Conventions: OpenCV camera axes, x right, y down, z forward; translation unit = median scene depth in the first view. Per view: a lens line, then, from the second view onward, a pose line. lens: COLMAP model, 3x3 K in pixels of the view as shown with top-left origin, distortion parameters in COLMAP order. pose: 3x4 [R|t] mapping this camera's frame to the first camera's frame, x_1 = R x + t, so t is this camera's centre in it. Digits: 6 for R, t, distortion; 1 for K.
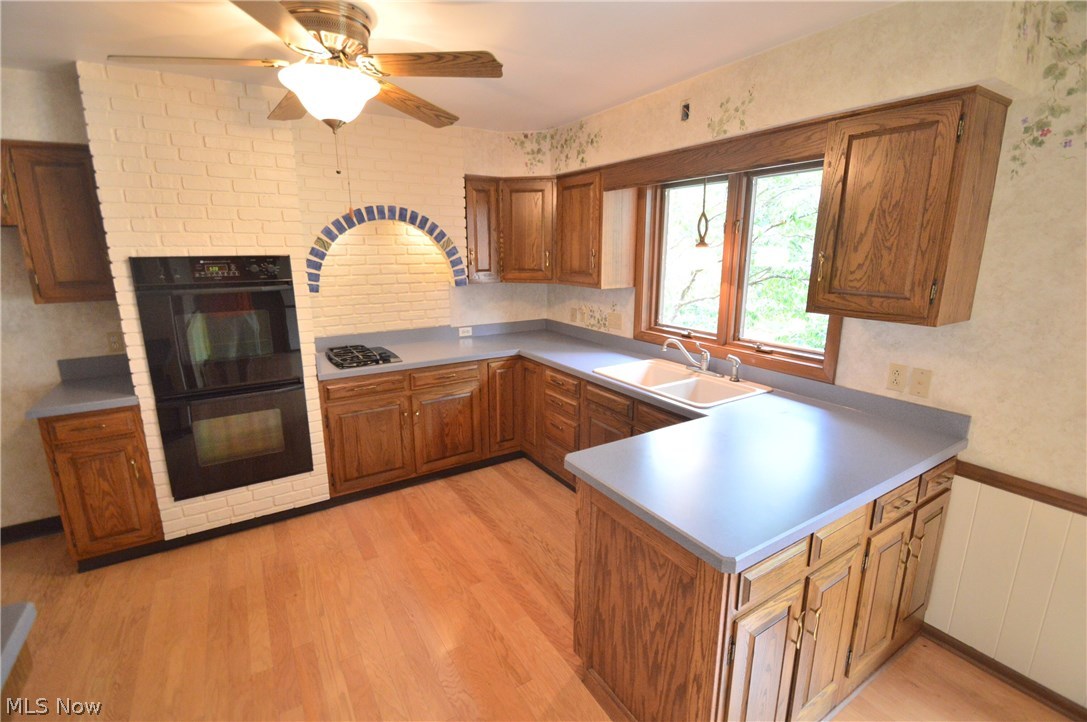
lens RADIAL K [[483.9, 0, 539.3], [0, 483.9, 353.3], [0, 0, 1]] dist [0.013699, -0.016548]
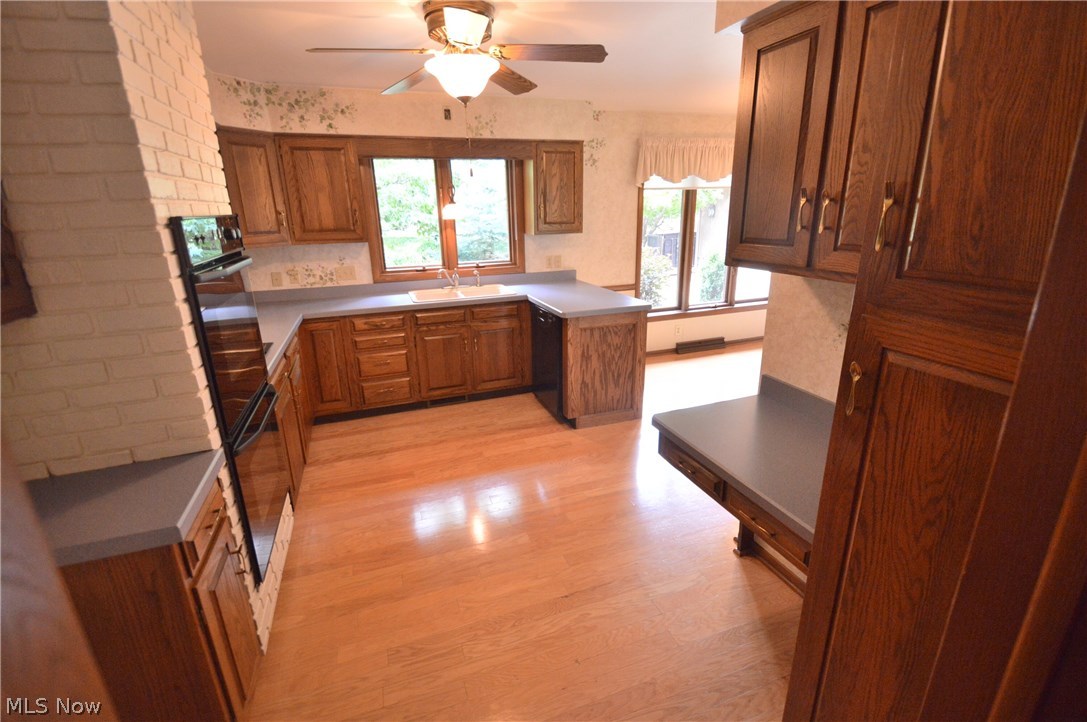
lens RADIAL K [[483.9, 0, 539.3], [0, 483.9, 353.3], [0, 0, 1]] dist [0.013699, -0.016548]
pose [[0.216130, -0.284436, 0.934015, -0.997814], [0.230802, 0.944397, 0.234191, -0.058293], [-0.948693, 0.164957, 0.269761, 0.338206]]
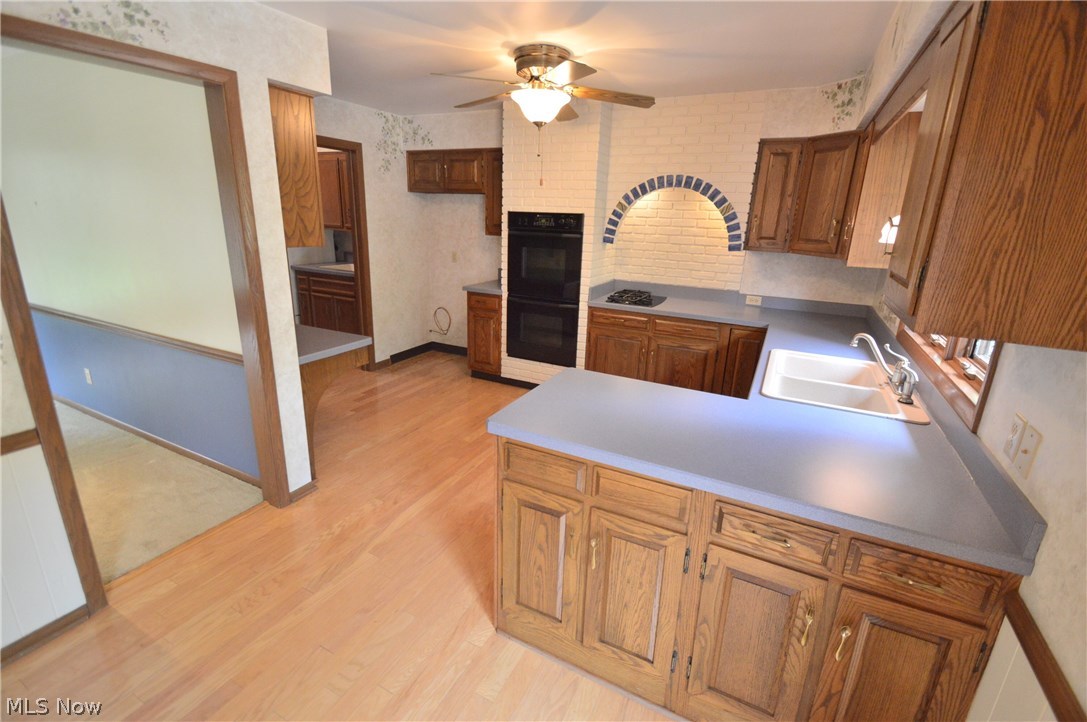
lens RADIAL K [[483.9, 0, 539.3], [0, 483.9, 353.3], [0, 0, 1]] dist [0.013699, -0.016548]
pose [[0.512420, 0.258208, -0.818996, 0.596237], [-0.216172, 0.961797, 0.167978, -0.015348], [0.831081, 0.090969, 0.548661, 0.123907]]
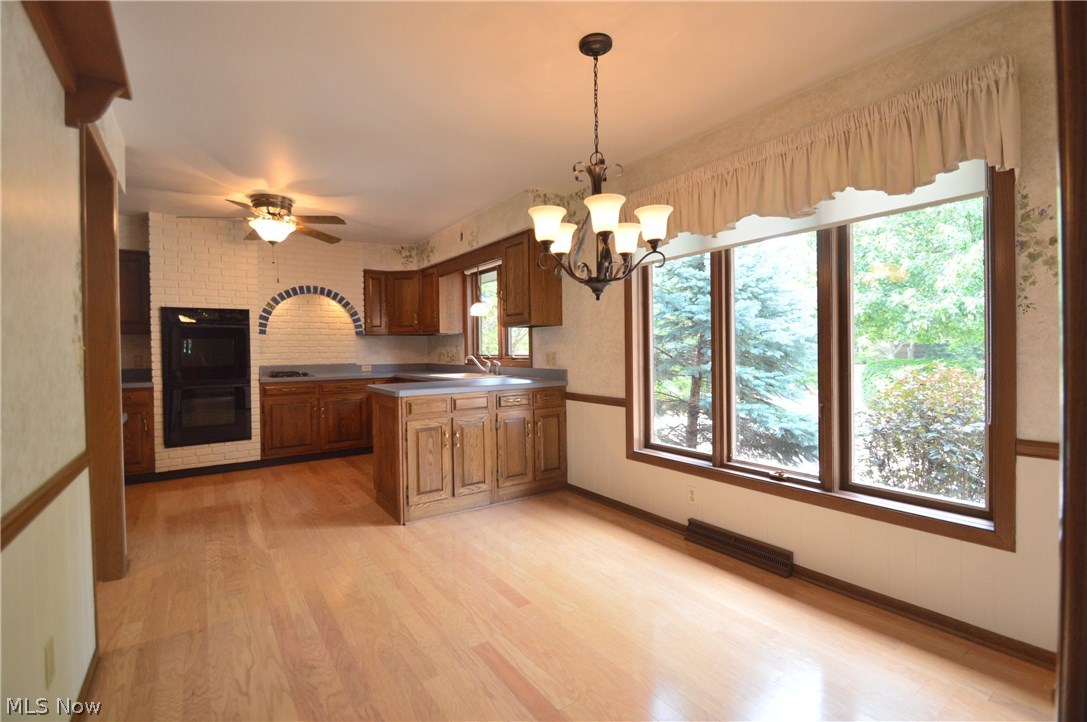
lens RADIAL K [[483.9, 0, 539.3], [0, 483.9, 353.3], [0, 0, 1]] dist [0.013699, -0.016548]
pose [[0.998581, -0.010445, 0.052223, 0.394926], [0.021036, 0.978201, -0.206590, 0.299484], [-0.048927, 0.207395, 0.977033, -0.661926]]
